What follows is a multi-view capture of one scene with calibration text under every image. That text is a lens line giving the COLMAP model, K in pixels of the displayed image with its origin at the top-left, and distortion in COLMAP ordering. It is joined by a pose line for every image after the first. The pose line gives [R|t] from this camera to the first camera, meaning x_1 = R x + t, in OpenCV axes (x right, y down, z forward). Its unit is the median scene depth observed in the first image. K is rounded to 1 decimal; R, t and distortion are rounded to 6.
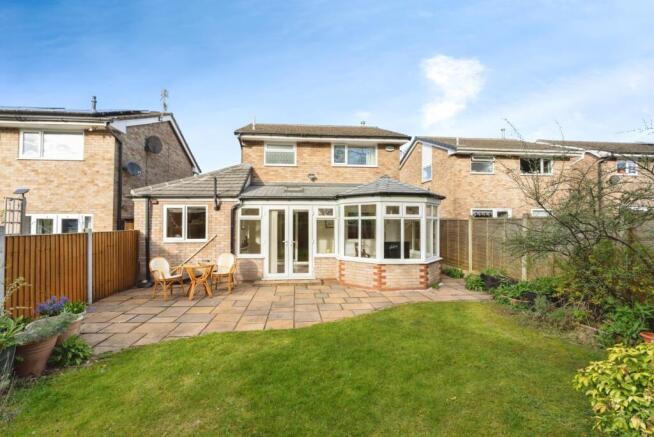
lens RADIAL K [[293.7, 0, 326.7], [0, 293.7, 217.3], [0, 0, 1]] dist [-0.000395, -0.000015]
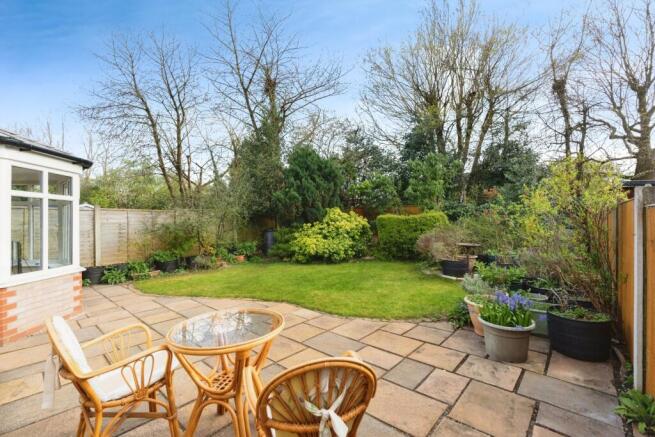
lens RADIAL K [[293.9, 0, 327.3], [0, 293.9, 217.5], [0, 0, 1]] dist [-0.004165, -0.000226]
pose [[-0.686640, -0.001323, 0.726997, -0.642546], [0.000893, 0.999996, 0.002663, 0.042512], [-0.726997, 0.002478, -0.686636, 1.037799]]
